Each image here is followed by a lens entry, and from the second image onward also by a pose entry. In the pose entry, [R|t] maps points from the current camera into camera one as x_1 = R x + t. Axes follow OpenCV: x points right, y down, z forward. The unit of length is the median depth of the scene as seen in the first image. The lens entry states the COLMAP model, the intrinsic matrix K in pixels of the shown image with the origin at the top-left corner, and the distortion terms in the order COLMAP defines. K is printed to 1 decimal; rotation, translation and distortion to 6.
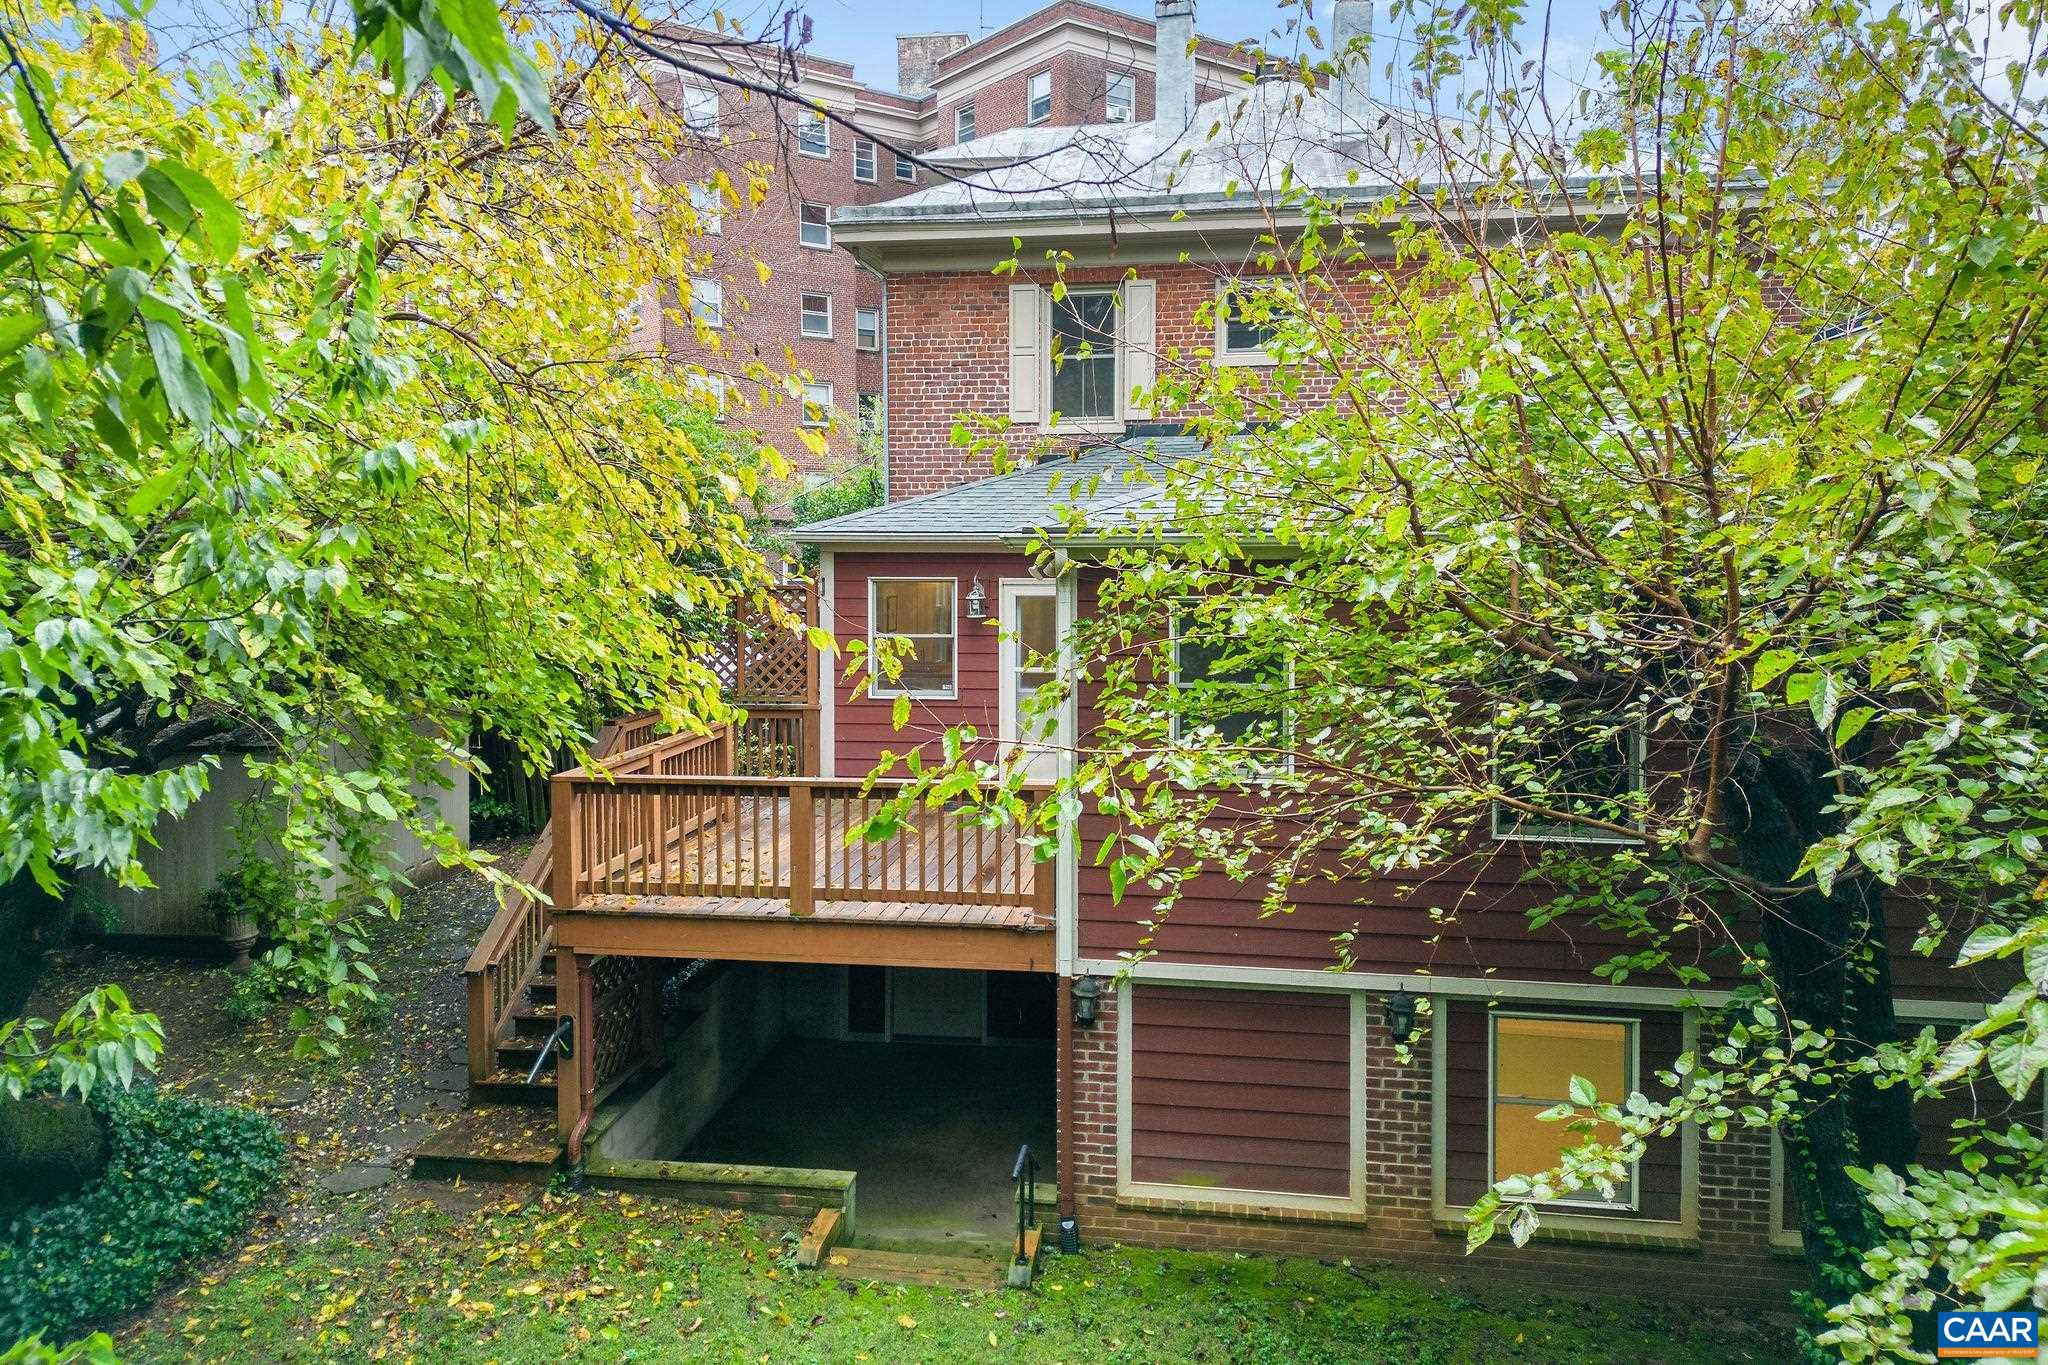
lens RADIAL K [[1487.9, 0, 1027.5], [0, 1487.9, 604.1], [0, 0, 1]] dist [0.023463, 0.002029]
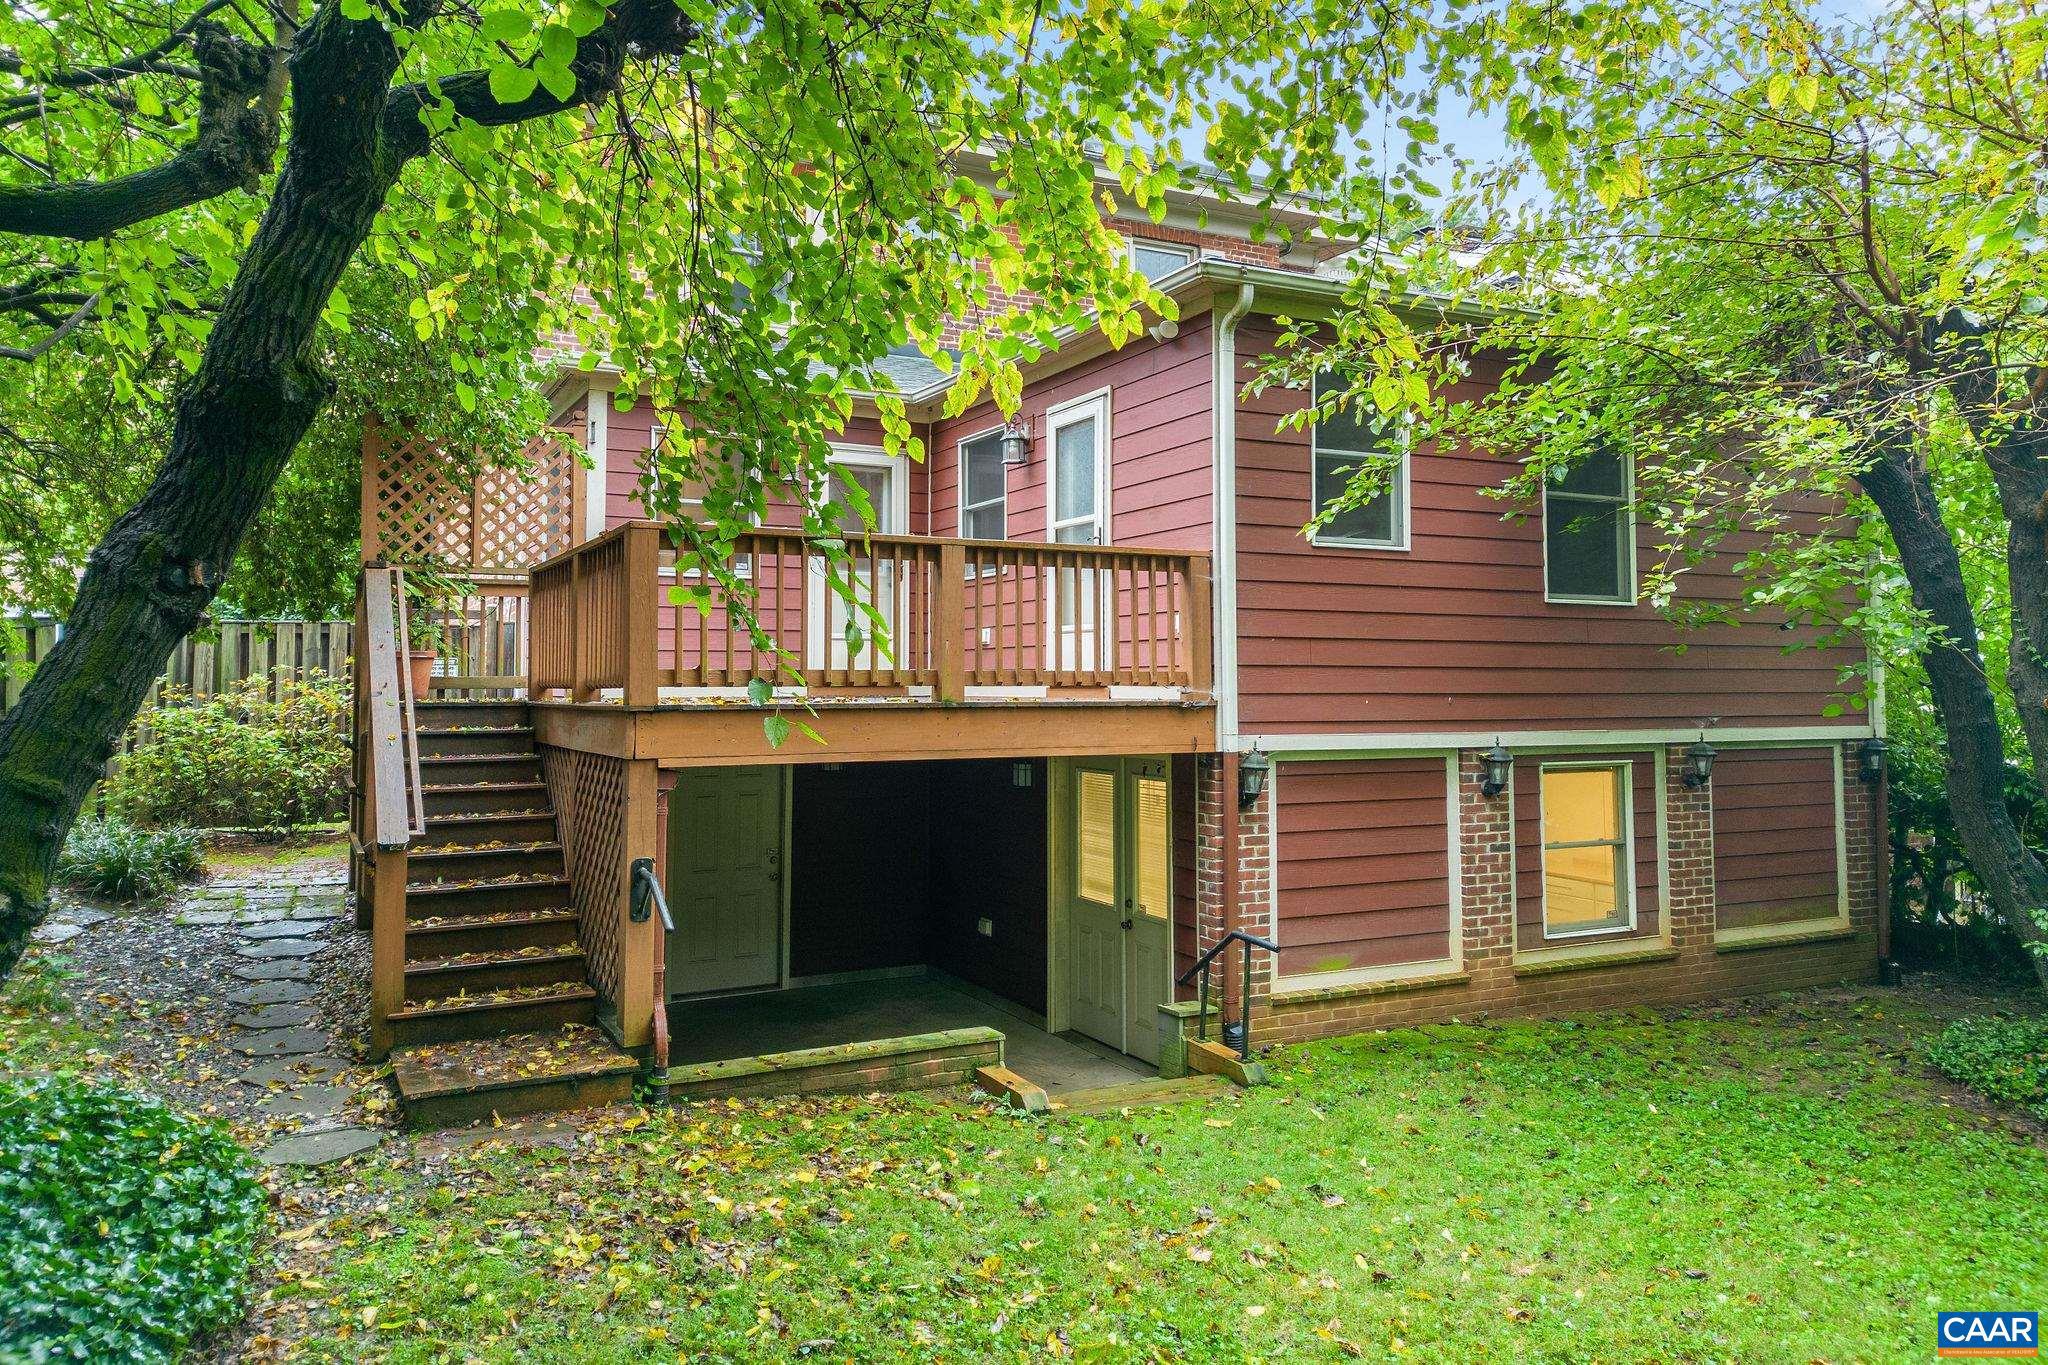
lens RADIAL K [[1487.9, 0, 1027.5], [0, 1487.9, 604.1], [0, 0, 1]] dist [0.023463, 0.002029]
pose [[0.793741, 0.040142, 0.606930, -0.634522], [0.031663, 0.993740, -0.107134, 0.251391], [-0.607432, 0.104253, 0.787501, 0.337078]]
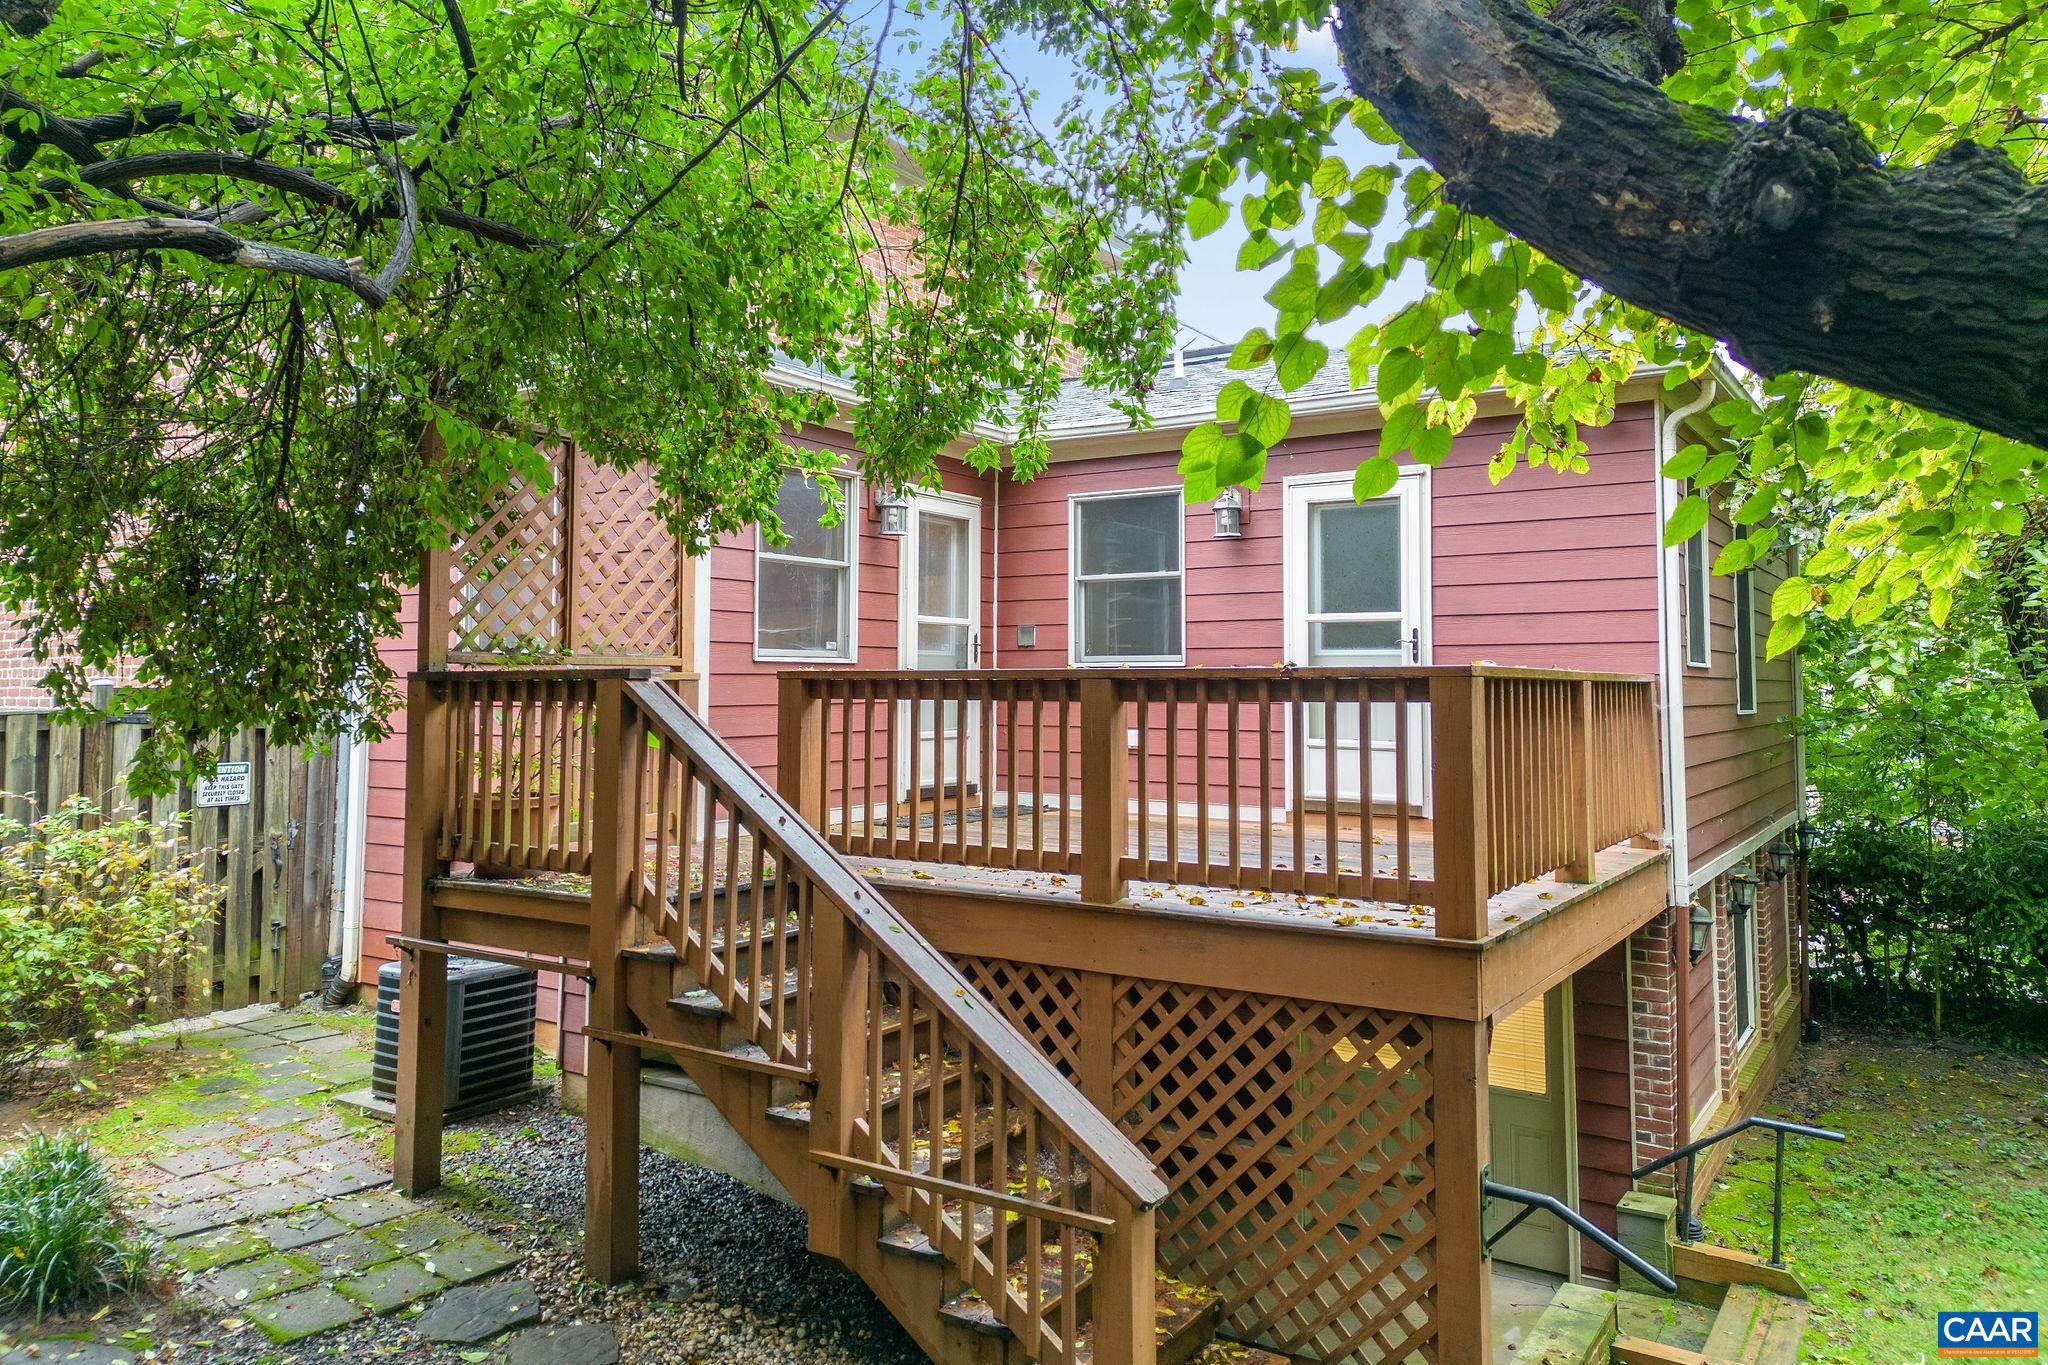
lens RADIAL K [[1487.9, 0, 1027.5], [0, 1487.9, 604.1], [0, 0, 1]] dist [0.023463, 0.002029]
pose [[0.398706, 0.058786, 0.915193, -0.871109], [0.051472, 0.994936, -0.086332, 0.136619], [-0.915633, 0.081528, 0.393661, 0.986645]]
